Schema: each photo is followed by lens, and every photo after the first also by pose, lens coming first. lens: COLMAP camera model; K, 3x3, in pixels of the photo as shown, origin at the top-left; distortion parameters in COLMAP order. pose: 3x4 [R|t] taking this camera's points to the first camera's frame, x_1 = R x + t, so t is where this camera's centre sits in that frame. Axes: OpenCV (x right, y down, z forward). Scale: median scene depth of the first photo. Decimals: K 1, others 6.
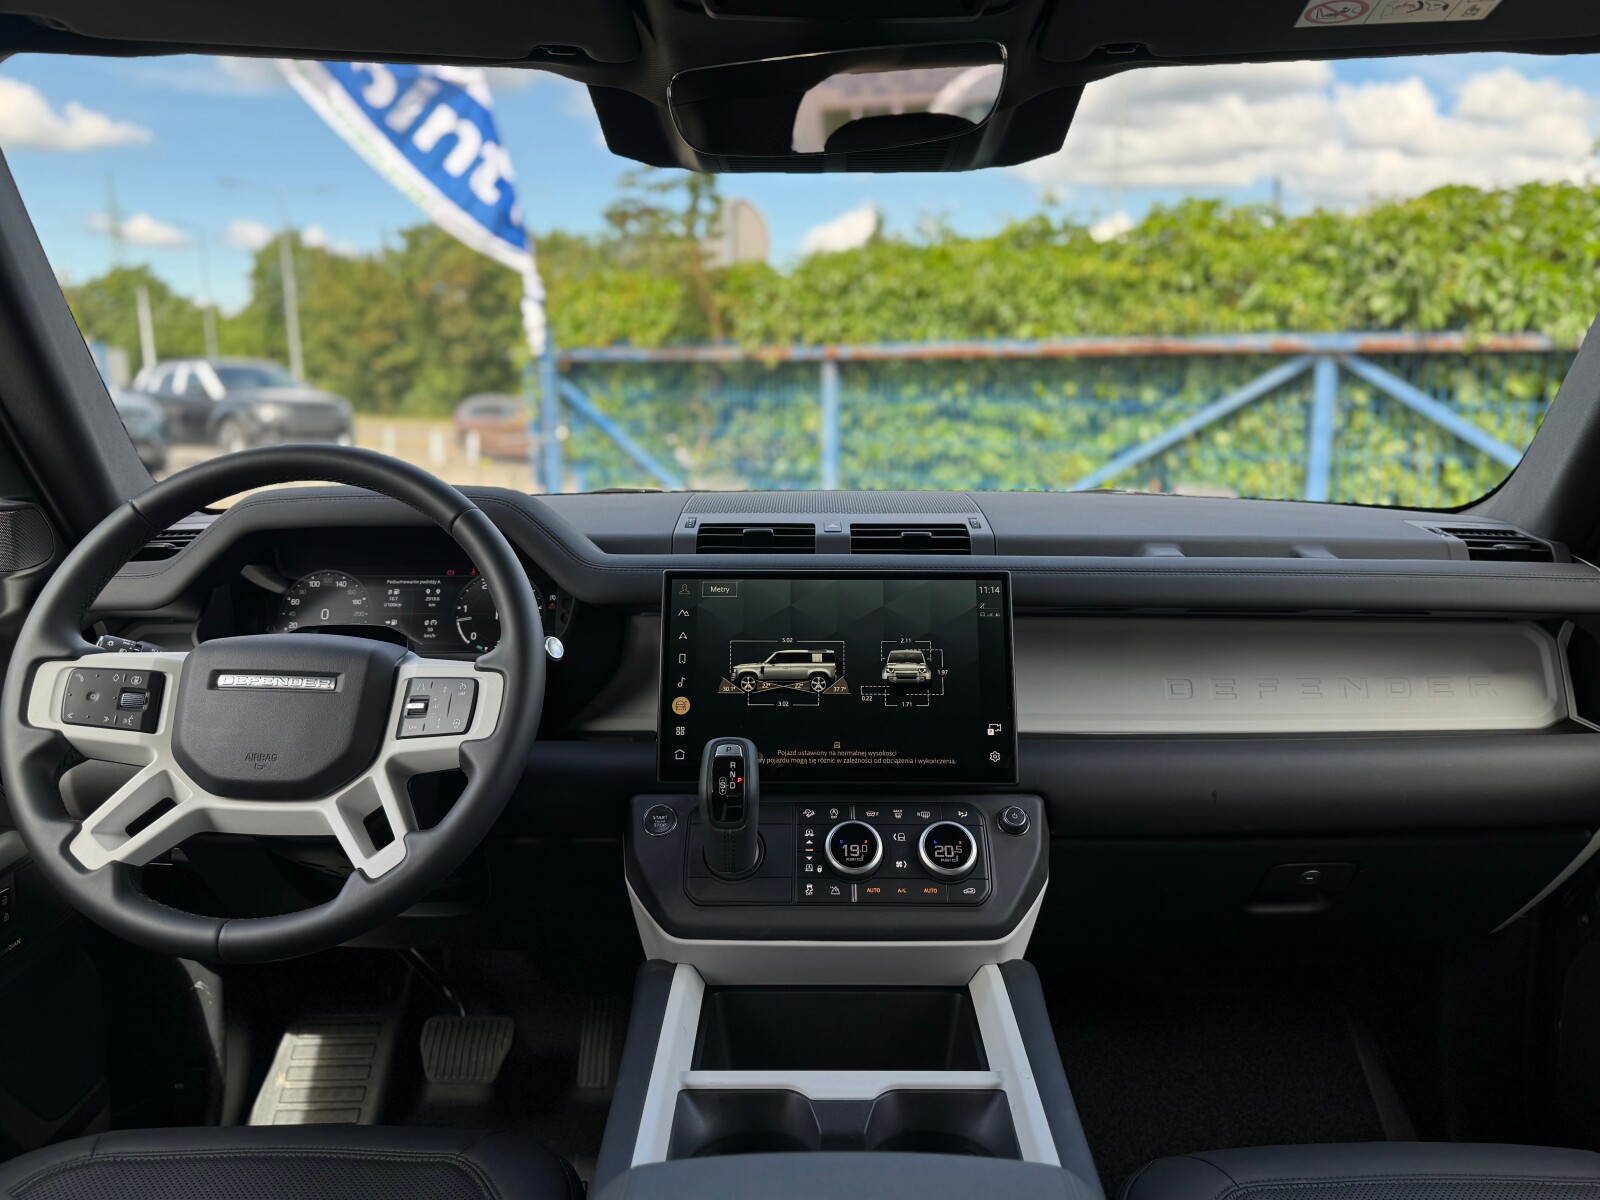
lens RADIAL K [[1158.0, 0, 800.0], [0, 1158.0, 600.0], [0, 0, 1]] dist [0.079860, -0.131503]
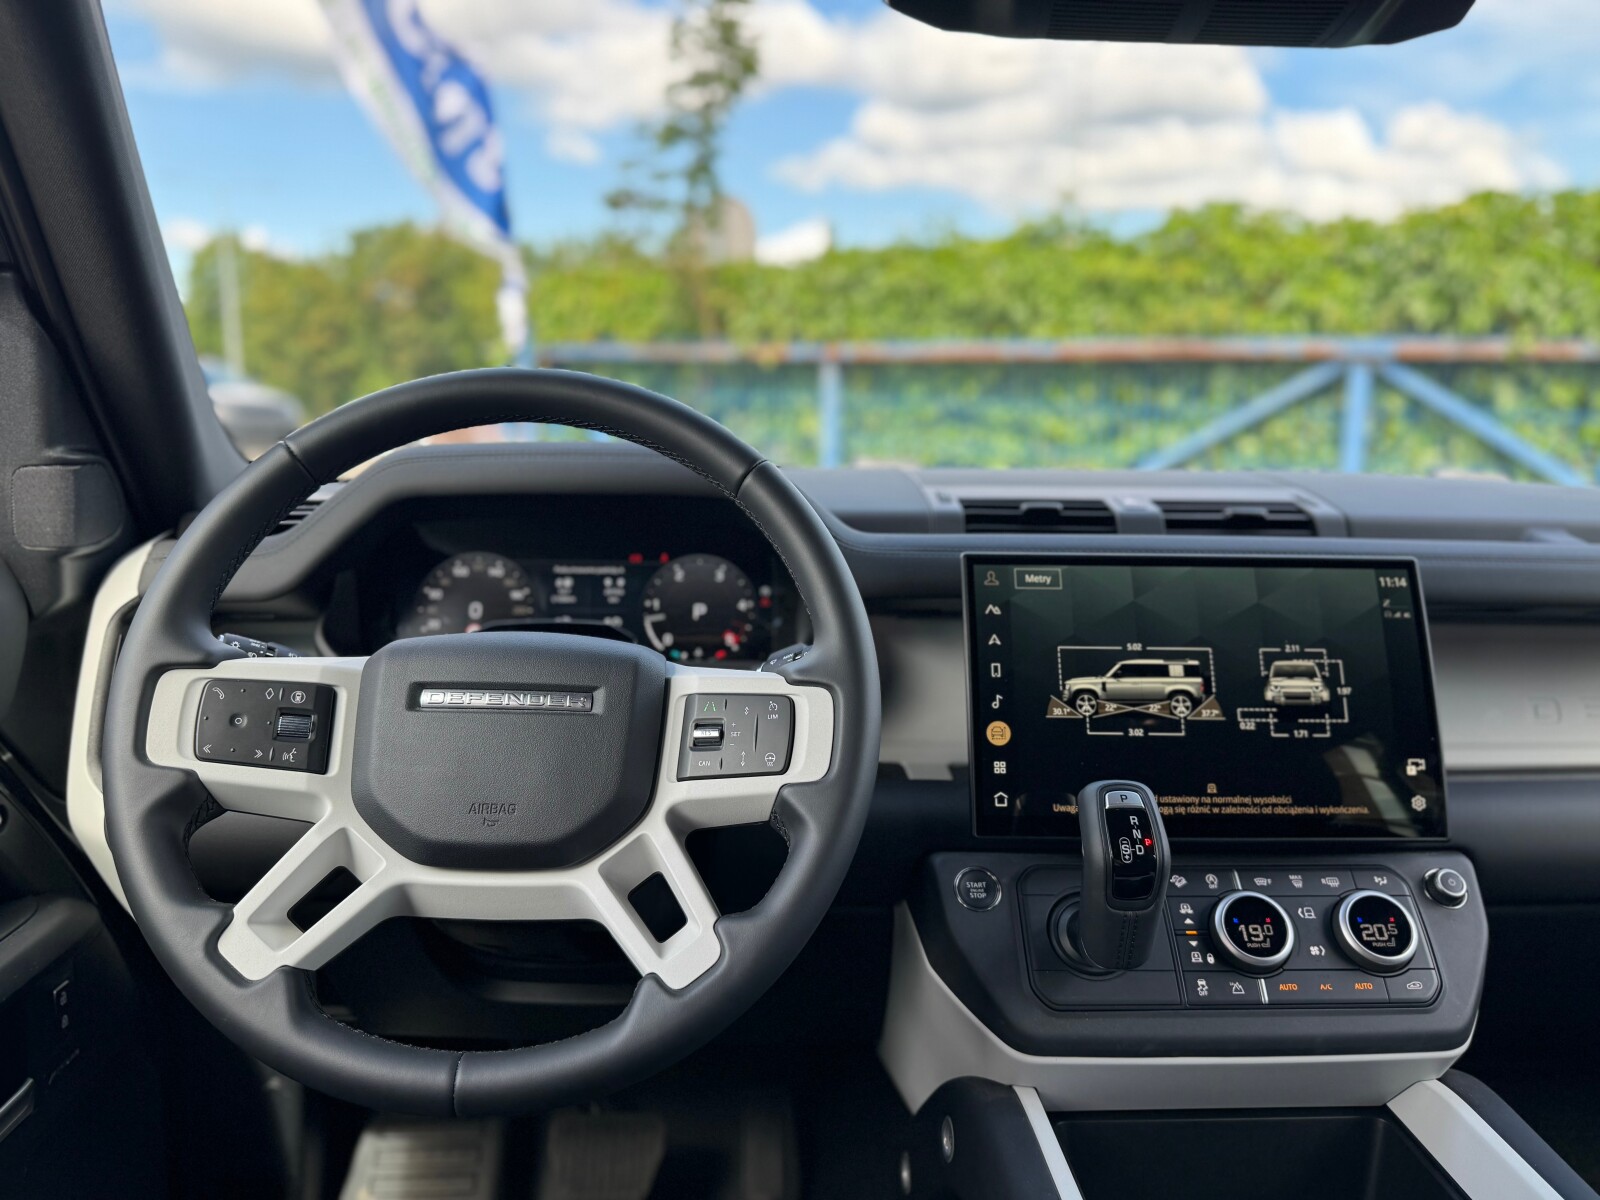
lens RADIAL K [[1186.8, 0, 800.0], [0, 1186.8, 600.0], [0, 0, 1]] dist [-0.005205, -0.004607]
pose [[0.999138, 0.006698, 0.040976, -0.258394], [-0.006169, 0.999896, -0.013026, 0.015731], [-0.041059, 0.012762, 0.999075, 0.246229]]
